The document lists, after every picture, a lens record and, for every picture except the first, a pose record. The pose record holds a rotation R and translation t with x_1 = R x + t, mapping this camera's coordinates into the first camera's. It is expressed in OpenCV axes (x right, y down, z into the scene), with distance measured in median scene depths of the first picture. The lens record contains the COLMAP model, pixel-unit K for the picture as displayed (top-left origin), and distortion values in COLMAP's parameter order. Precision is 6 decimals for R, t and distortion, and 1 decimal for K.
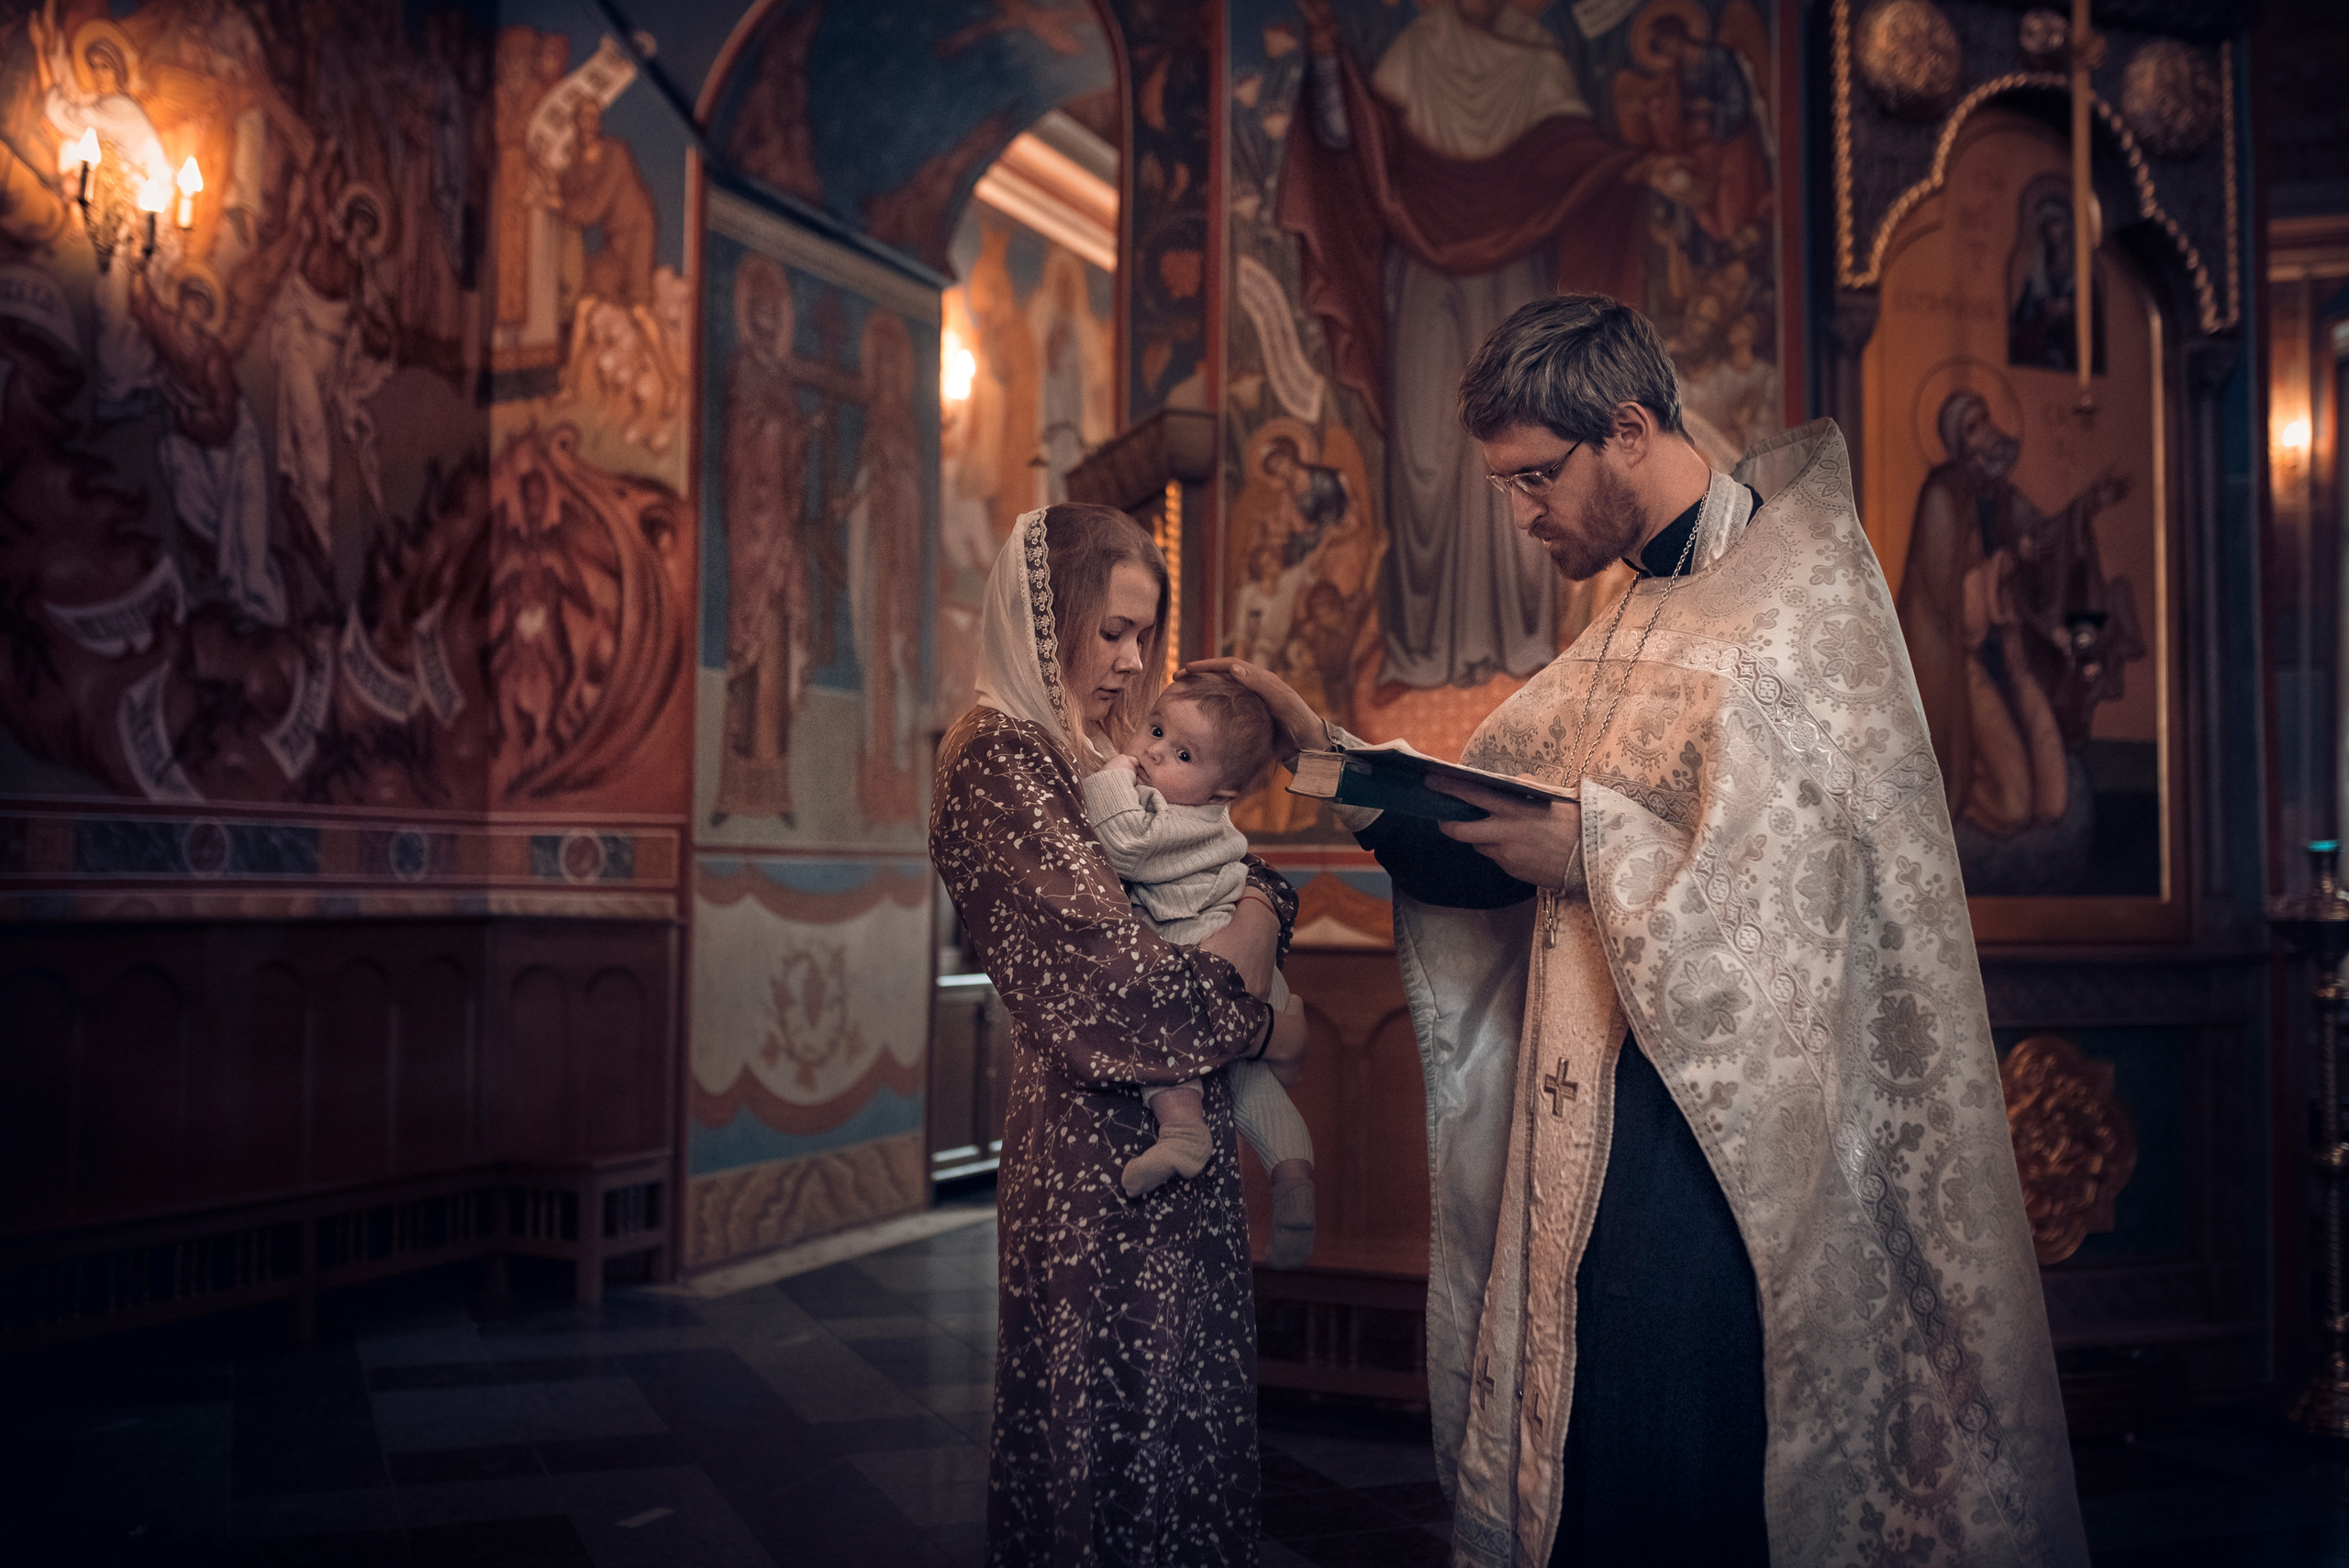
lens RADIAL K [[2324.7, 0, 1174.5], [0, 2324.7, 784.0], [0, 0, 1]] dist [-0.071751, 0.106032]
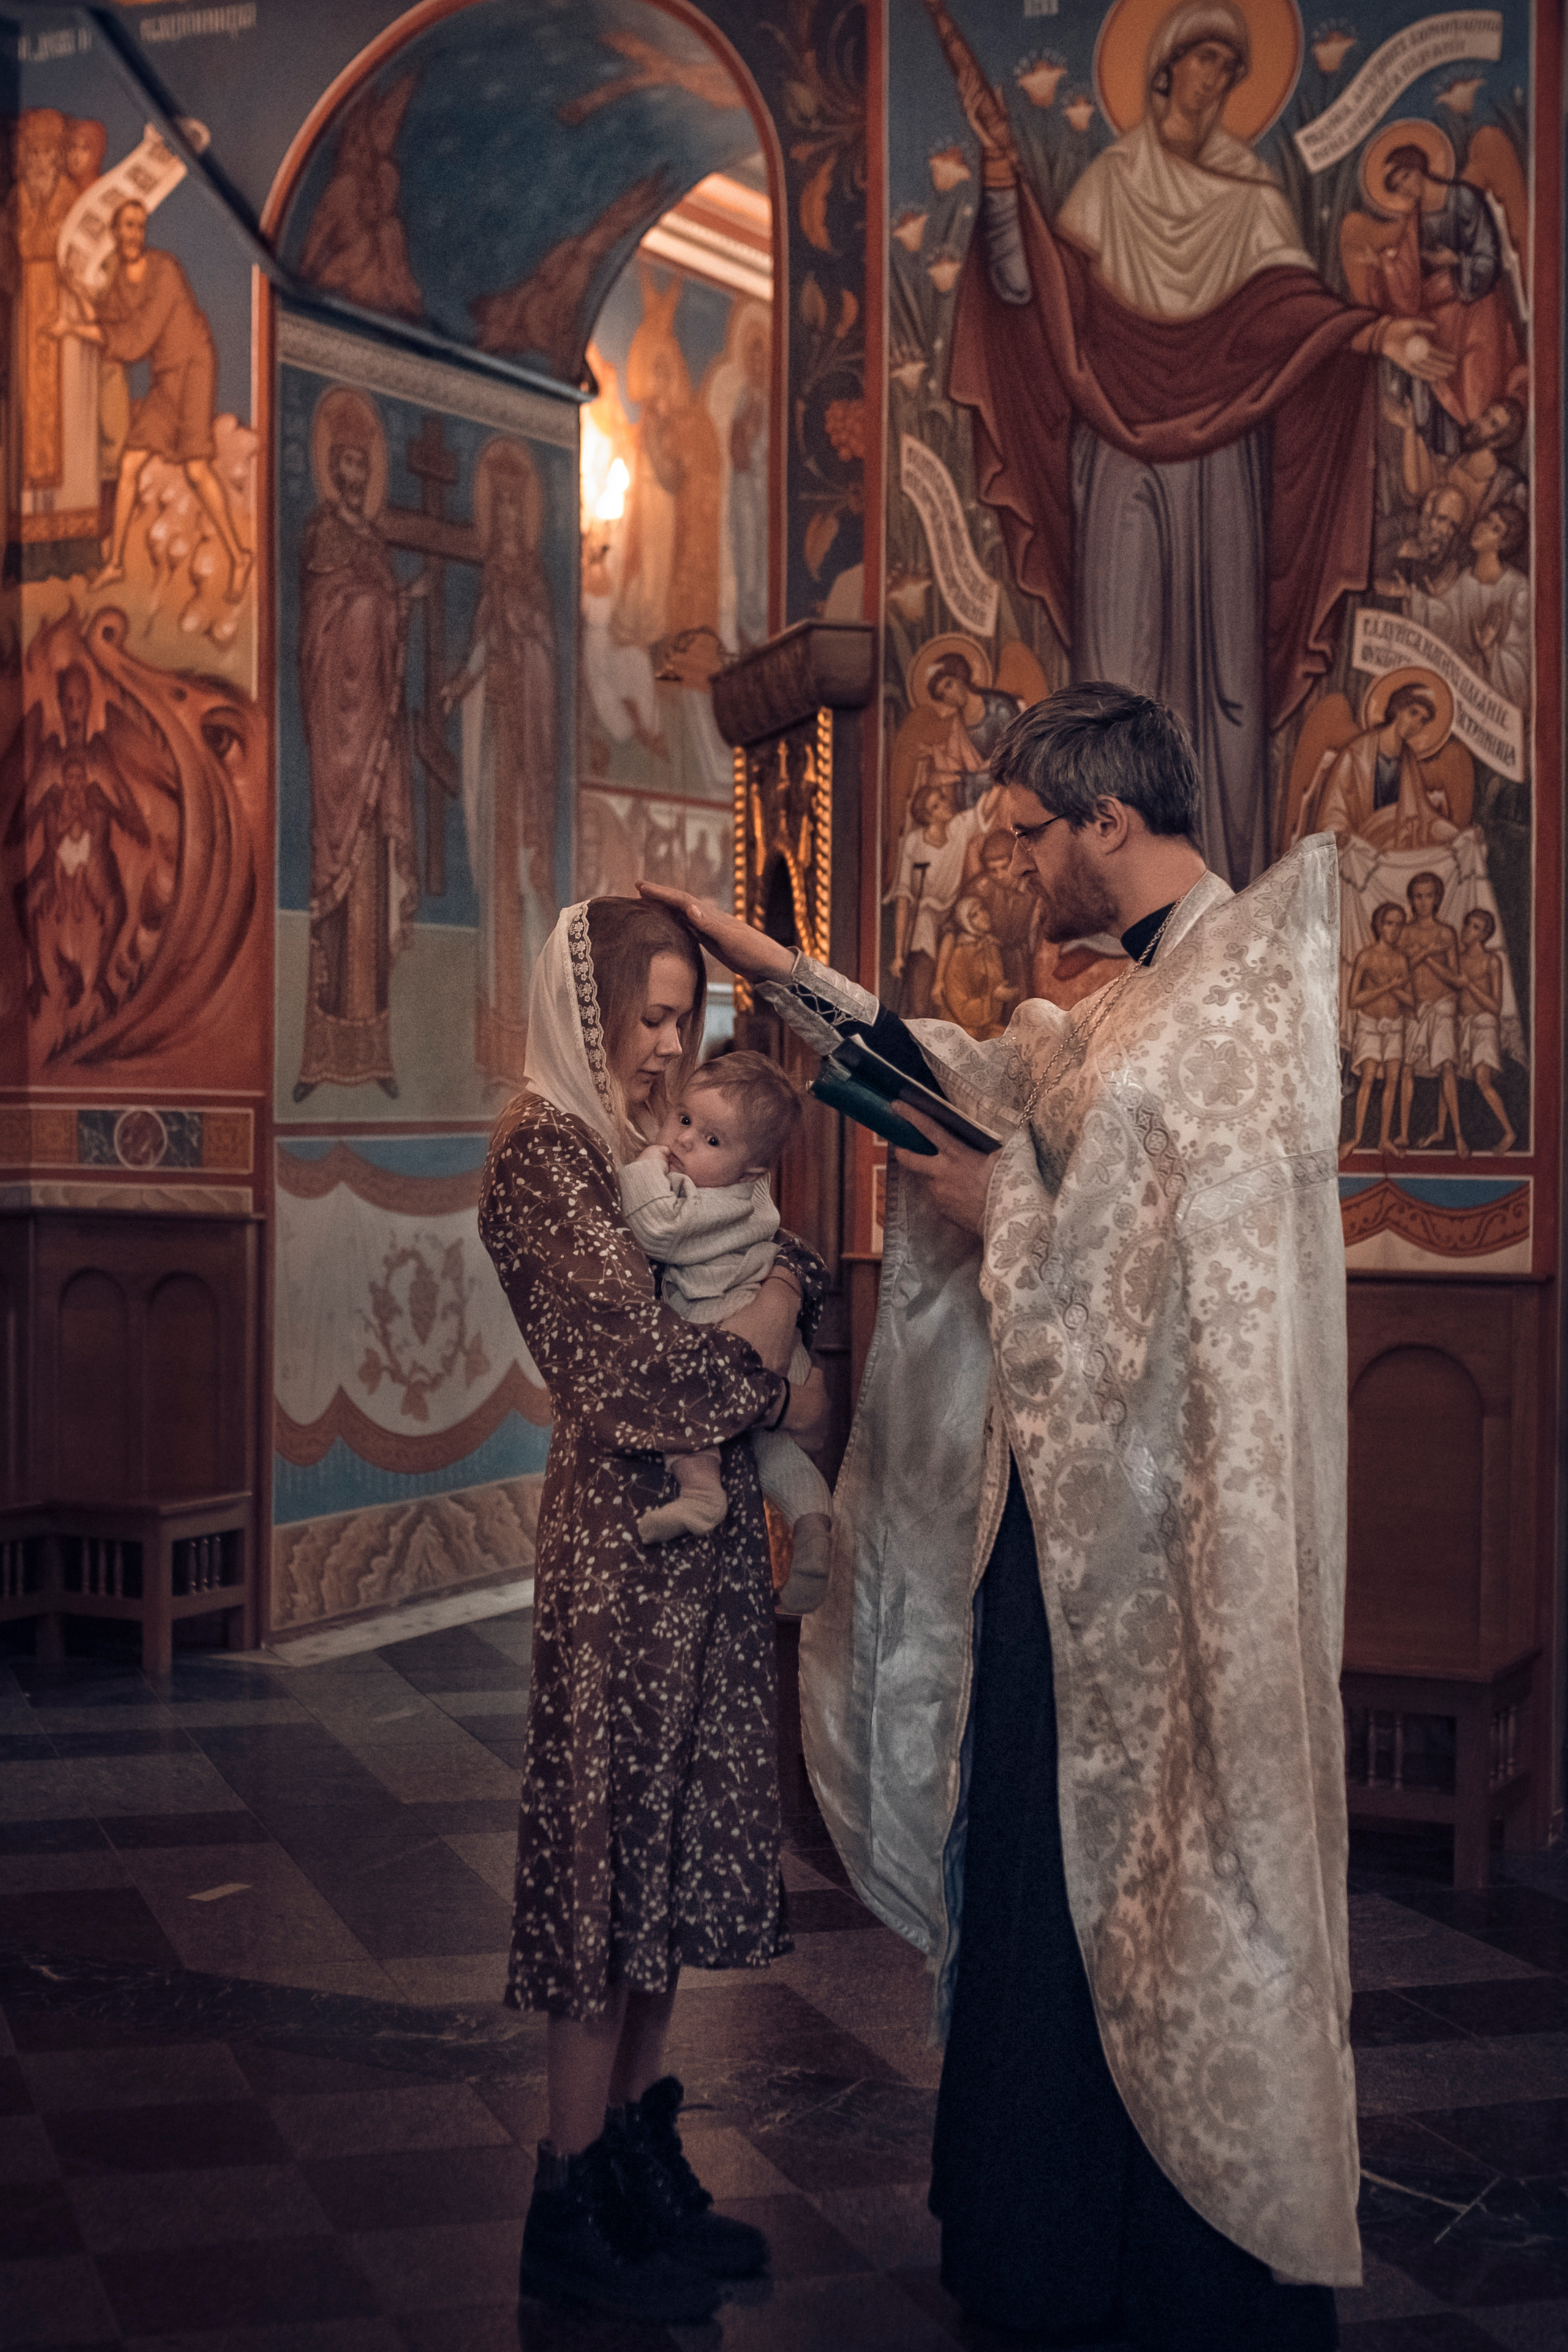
lens RADIAL K [[3449.5, 0, 673.9], [0, 3449.5, 1168.7], [0, 0, 1]] dist [-0.067712, 0.079168]
pose [[0.995287, -0.002100, -0.096950, 0.066509], [0.008552, 0.997771, 0.066176, -0.047330], [0.096595, -0.066693, 0.993087, -0.256137]]
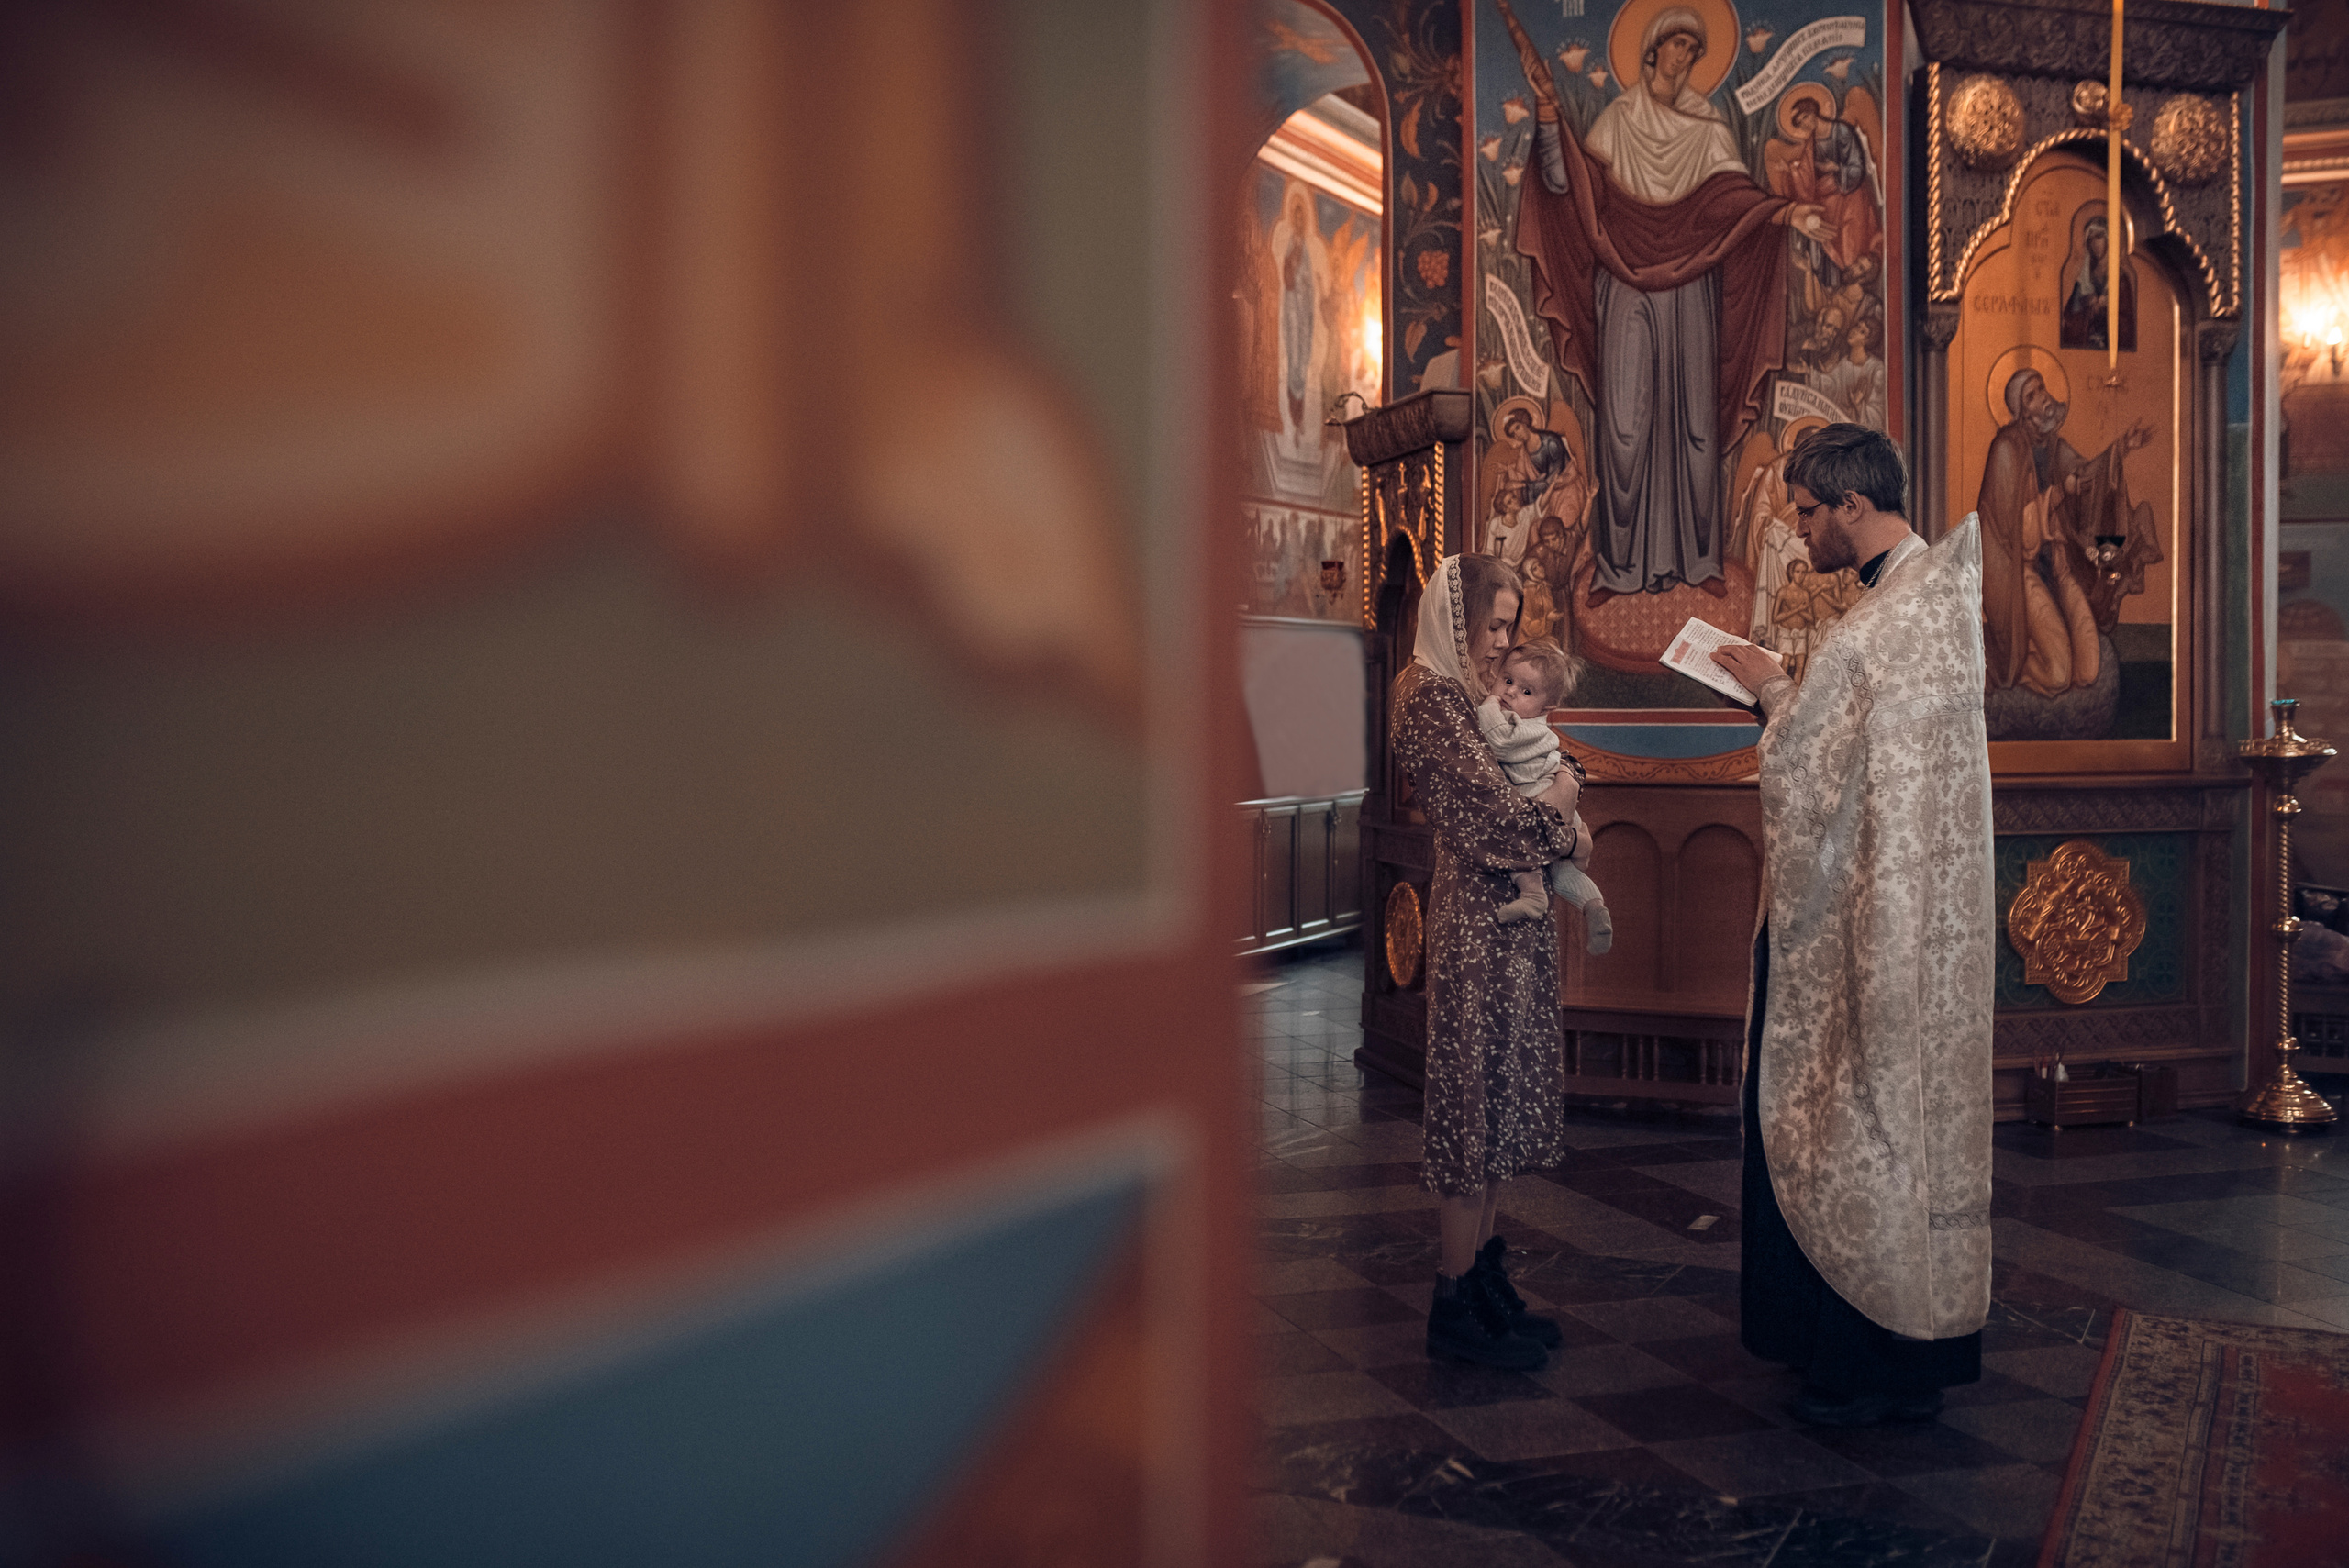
lens RADIAL K [[2324.7, 0, 1174.5], [0, 2324.7, 784.0], [0, 0, 1]] dist [-0.071751, 0.106032]
pose [[0.997727, -0.010303, -0.066597, -0.067522], [0.015658, 0.996640, 0.080396, -0.042183], [0.065545, -0.081256, 0.994536, -0.388481]]
